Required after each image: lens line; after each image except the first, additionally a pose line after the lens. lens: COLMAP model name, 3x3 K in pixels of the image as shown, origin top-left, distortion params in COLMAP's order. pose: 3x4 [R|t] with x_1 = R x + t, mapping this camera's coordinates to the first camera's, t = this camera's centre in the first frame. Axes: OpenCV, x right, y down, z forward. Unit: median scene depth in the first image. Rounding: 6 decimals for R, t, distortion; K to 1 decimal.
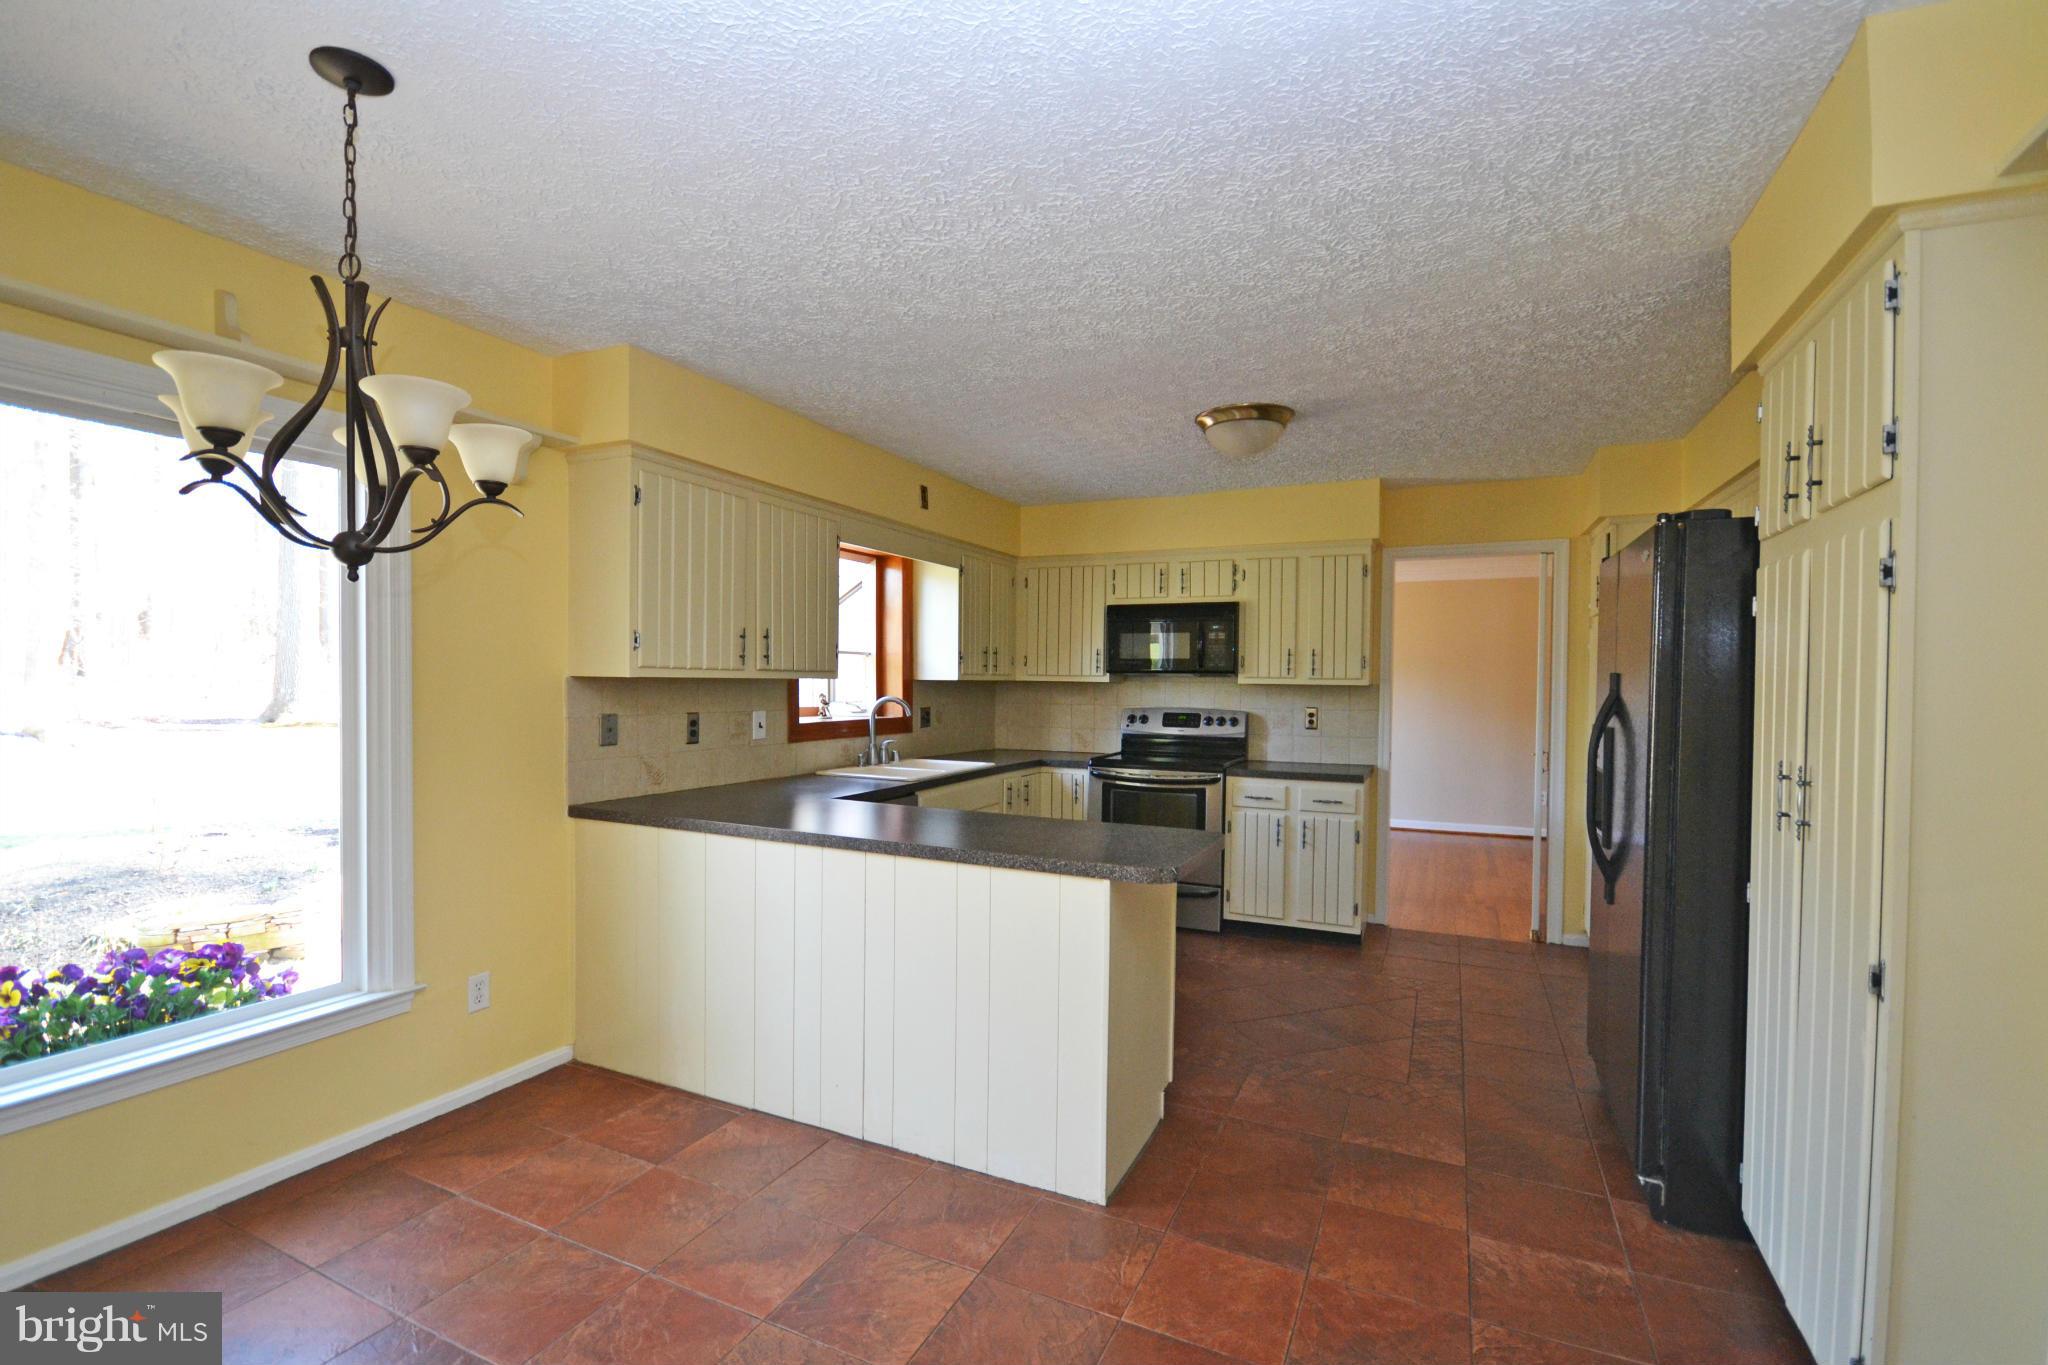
lens RADIAL K [[904.9, 0, 1018.2], [0, 904.9, 698.8], [0, 0, 1]] dist [-0.009462, -0.000427]
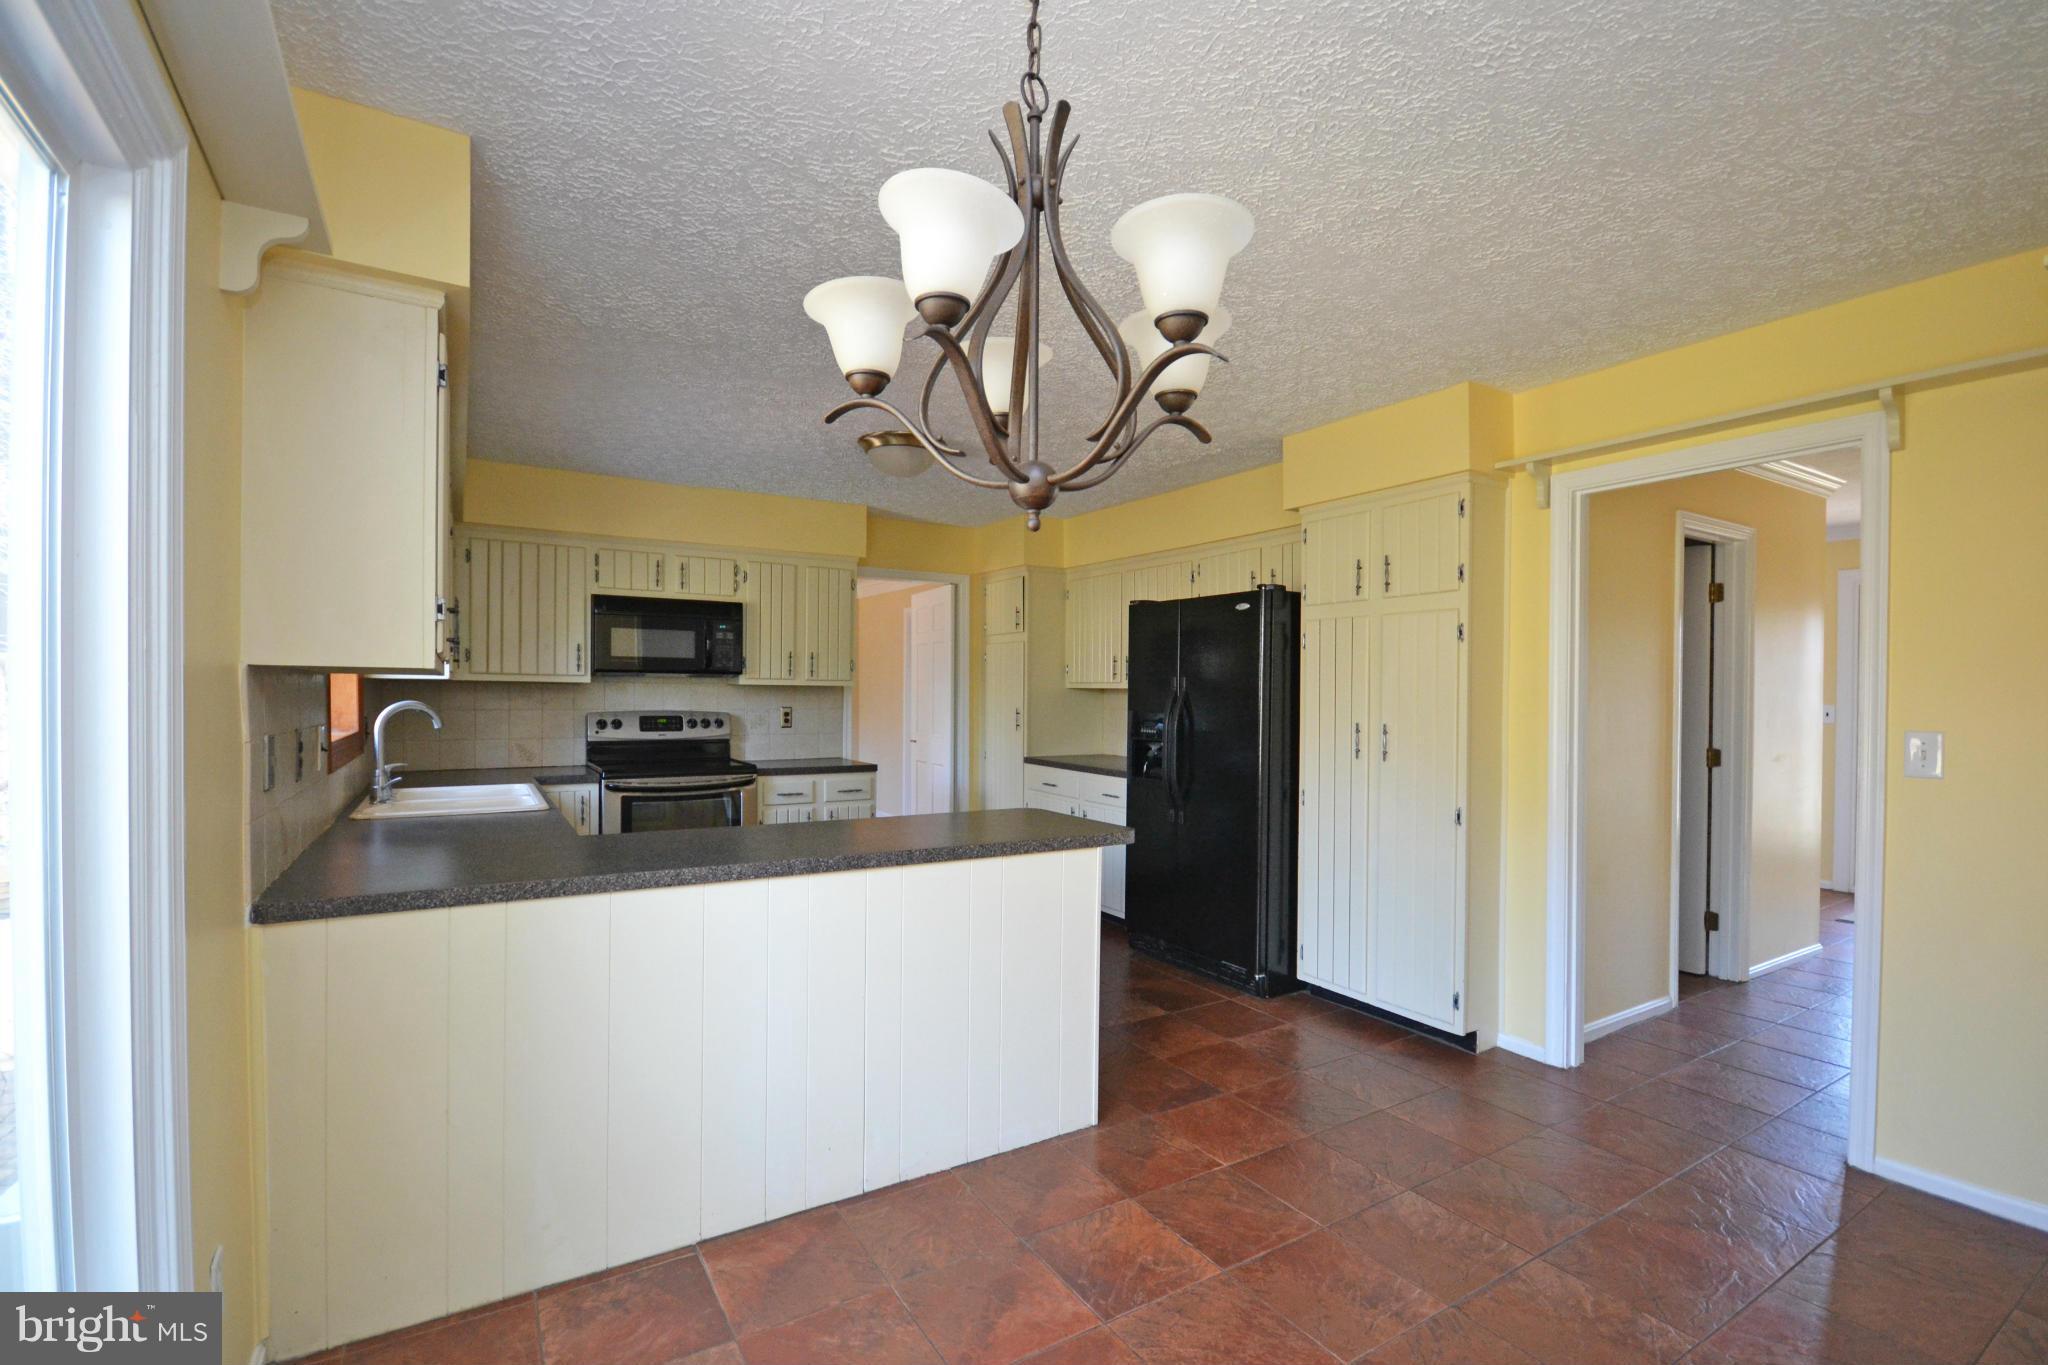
lens RADIAL K [[904.9, 0, 1018.2], [0, 904.9, 698.8], [0, 0, 1]] dist [-0.009462, -0.000427]
pose [[0.545811, -0.010546, 0.837842, -0.432389], [0.014089, 0.999895, 0.003407, 0.000032], [-0.837790, 0.009944, 0.545902, 0.199057]]
